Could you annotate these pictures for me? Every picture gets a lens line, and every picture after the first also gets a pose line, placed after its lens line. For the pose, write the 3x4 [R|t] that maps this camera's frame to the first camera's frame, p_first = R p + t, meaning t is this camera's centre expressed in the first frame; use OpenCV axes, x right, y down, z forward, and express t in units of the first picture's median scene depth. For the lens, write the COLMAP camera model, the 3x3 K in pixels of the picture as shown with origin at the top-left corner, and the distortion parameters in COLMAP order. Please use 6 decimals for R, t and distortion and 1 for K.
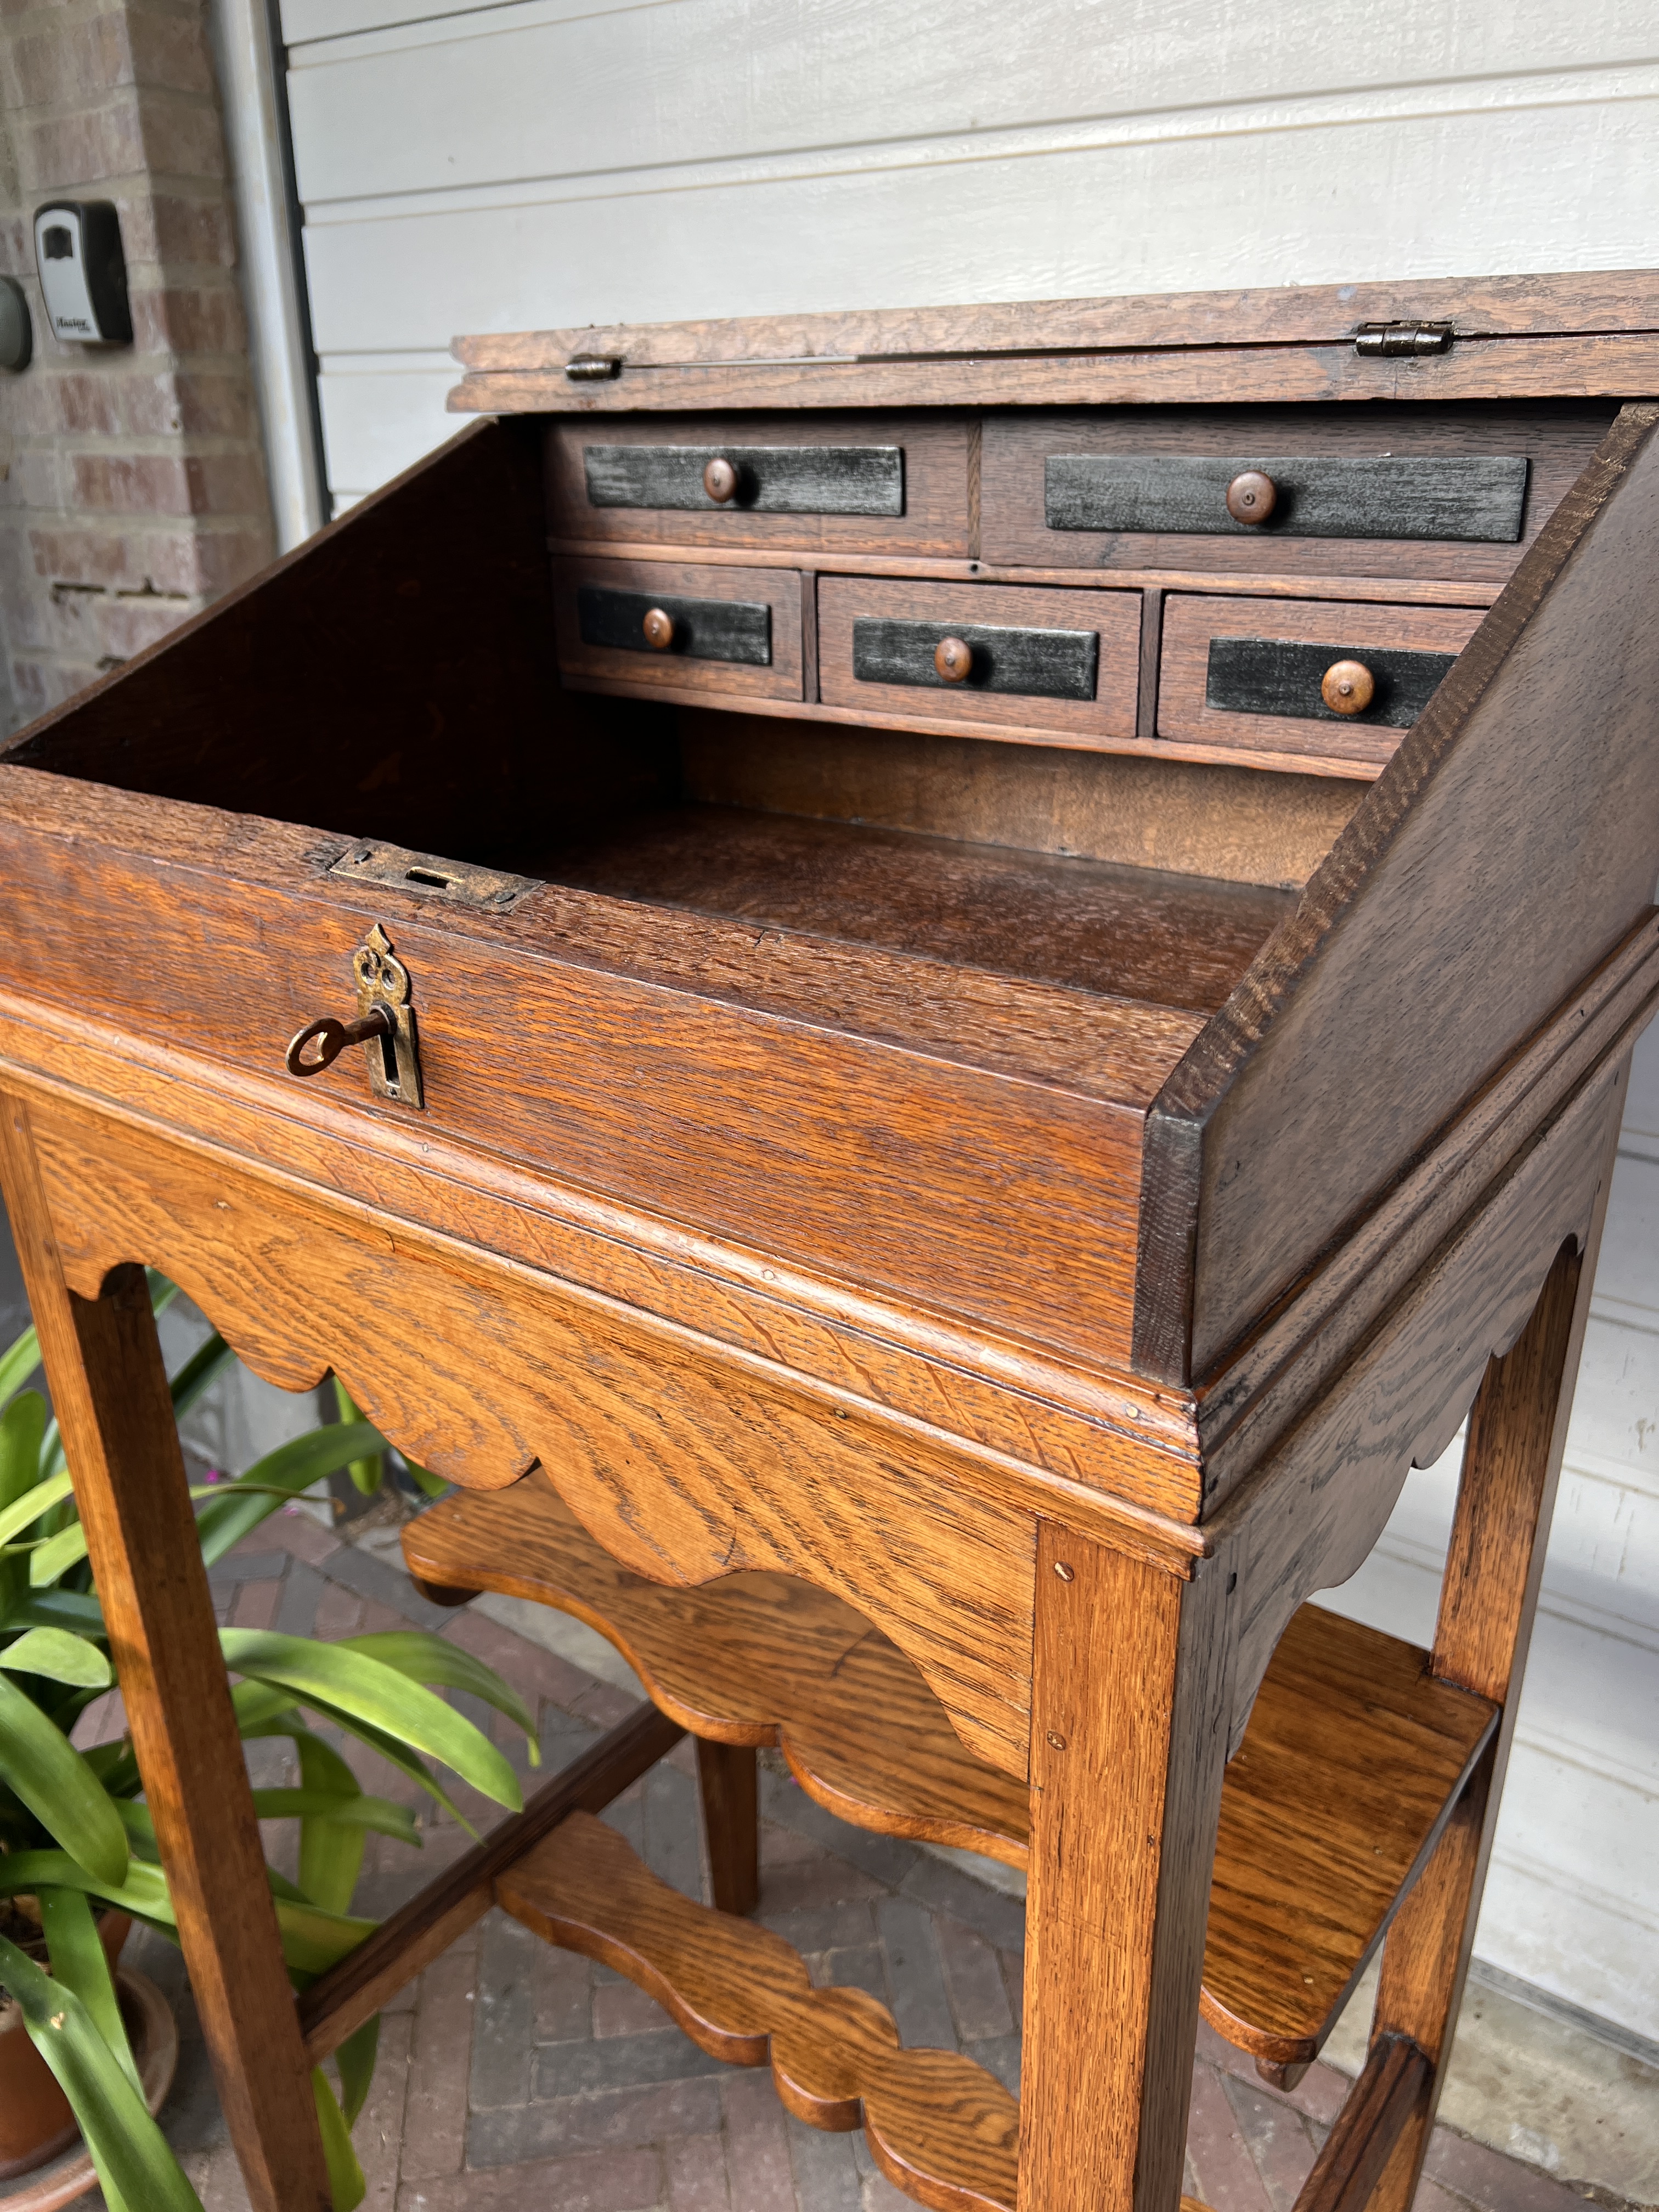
lens RADIAL K [[1682.2, 0, 863.1], [0, 1682.2, 1100.9], [0, 0, 1]] dist [0.029357, -0.040845]
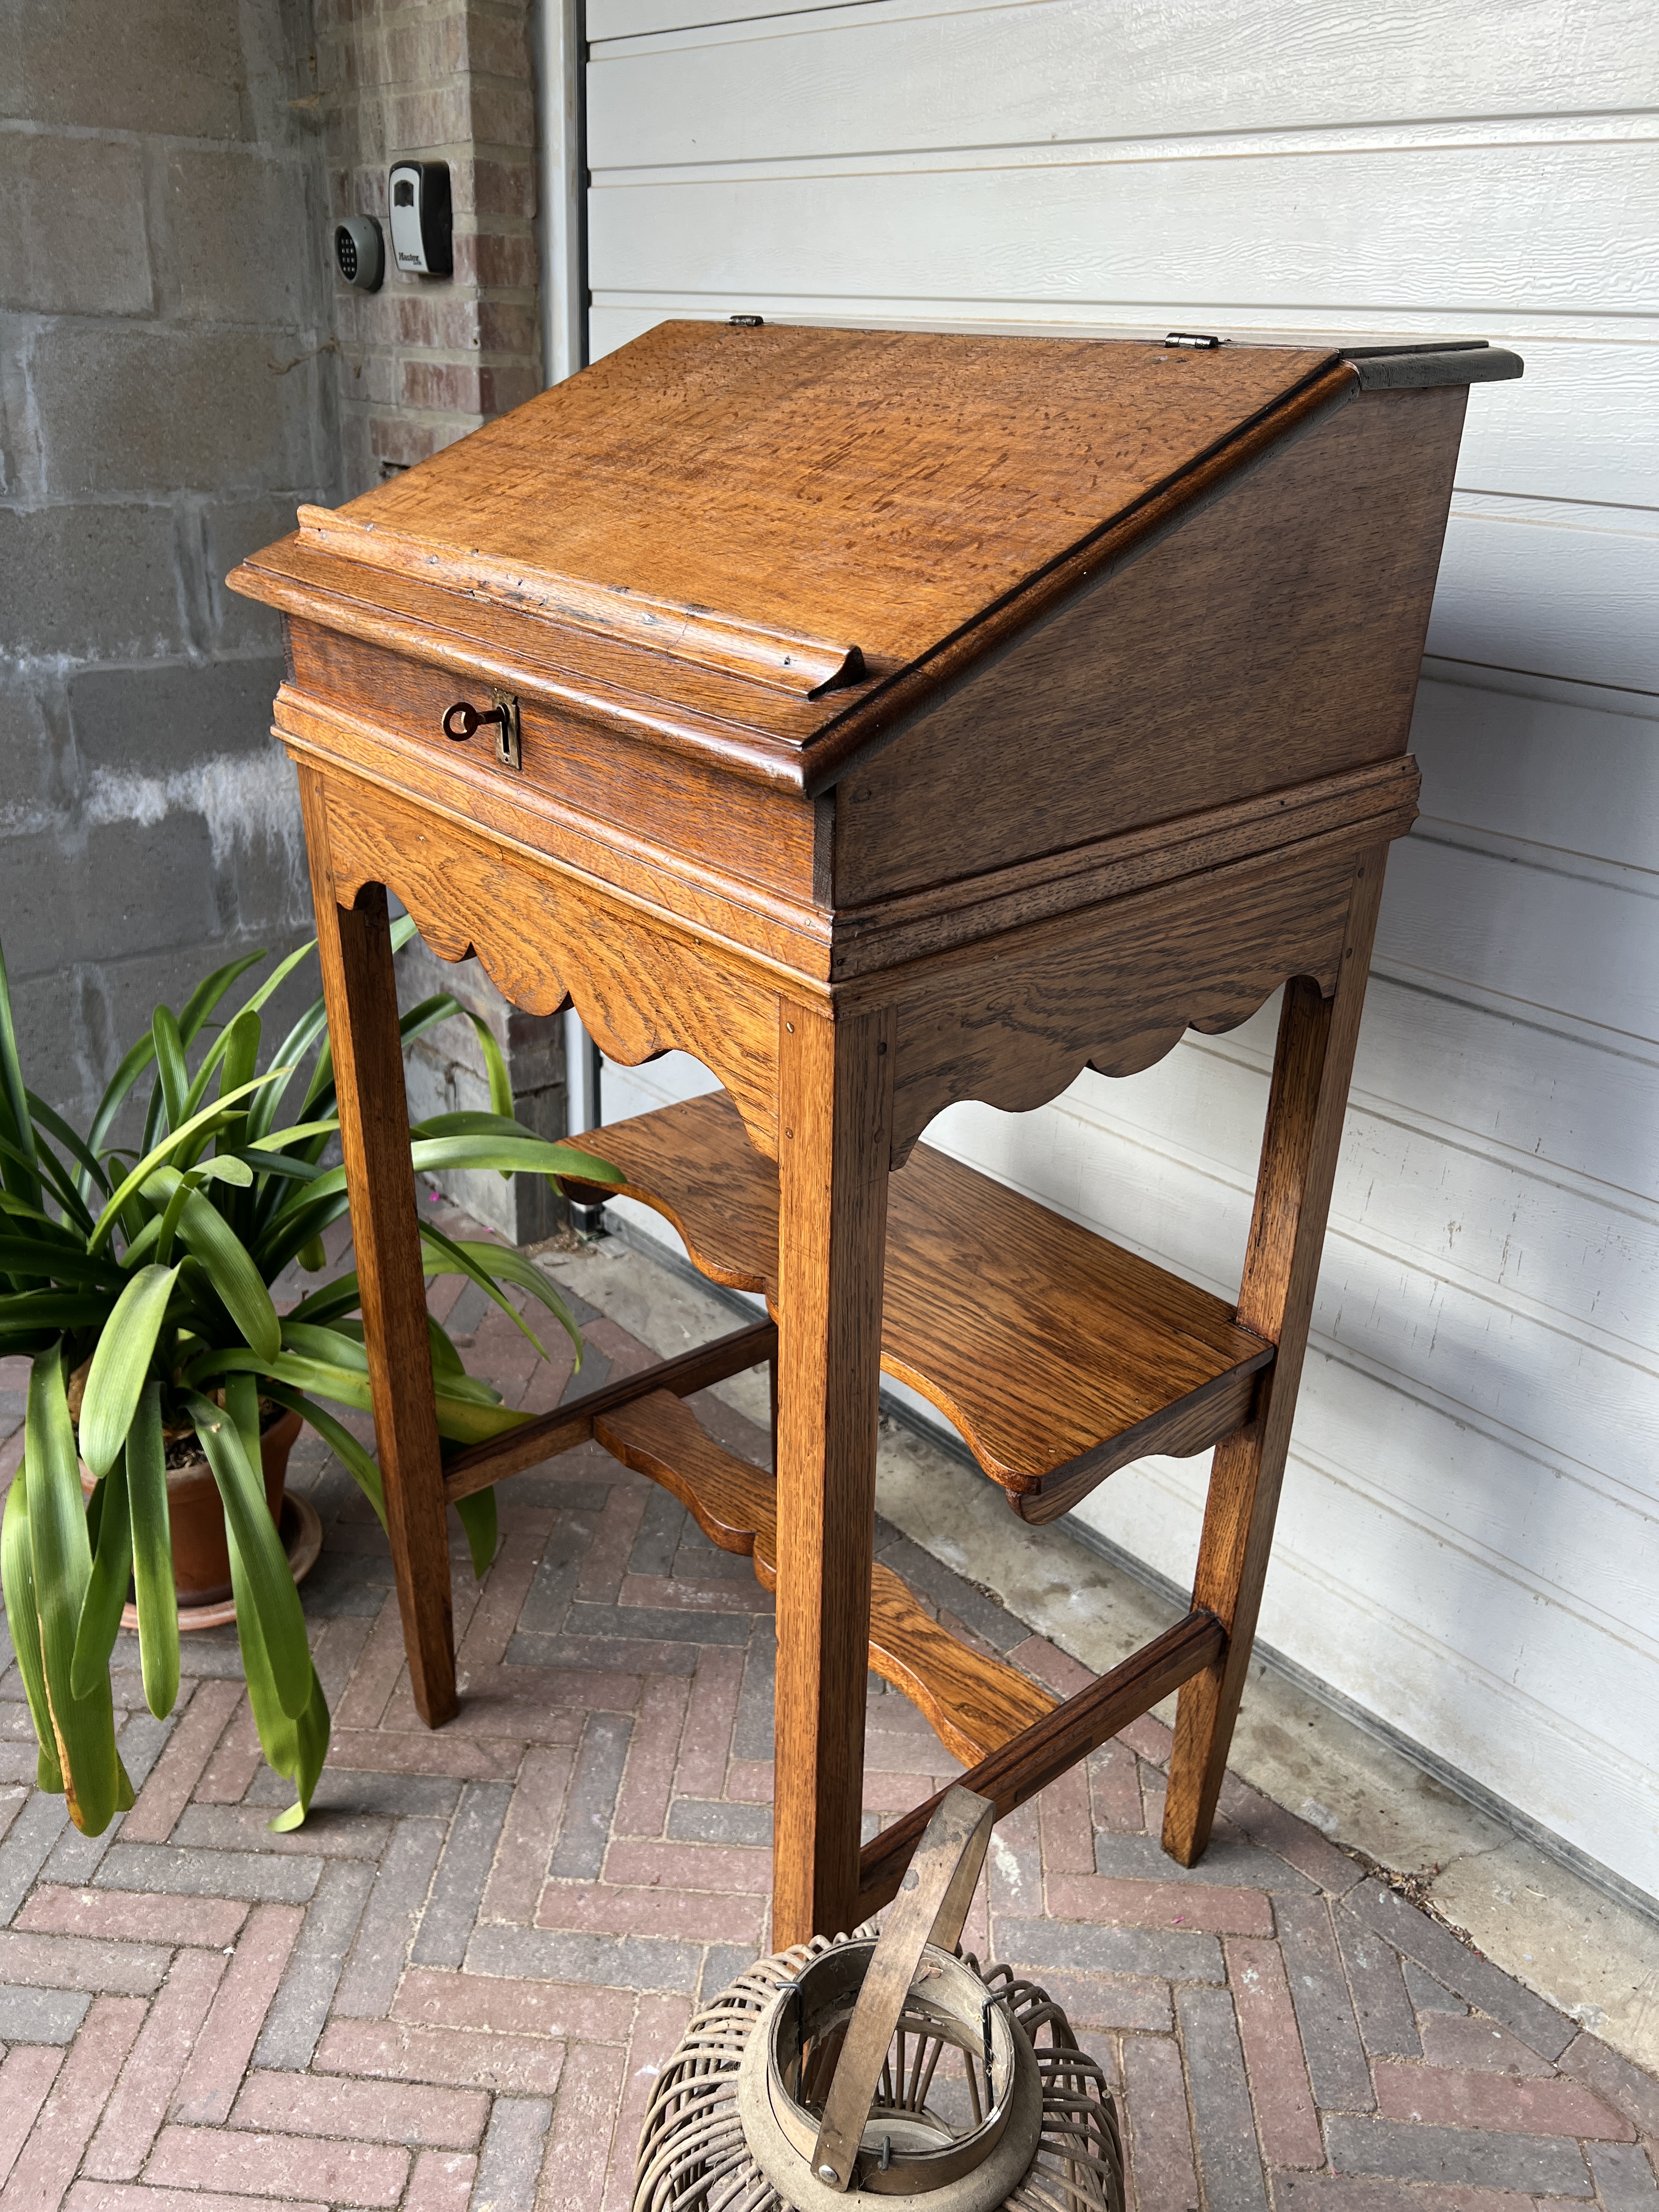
lens RADIAL K [[1682.2, 0, 836.2], [0, 1682.2, 1109.1], [0, 0, 1]] dist [0.029357, -0.040845]
pose [[0.973190, 0.134938, -0.186260, 0.409959], [-0.123489, 0.989744, 0.071816, 0.180132], [0.194040, -0.046890, 0.979872, -0.623616]]
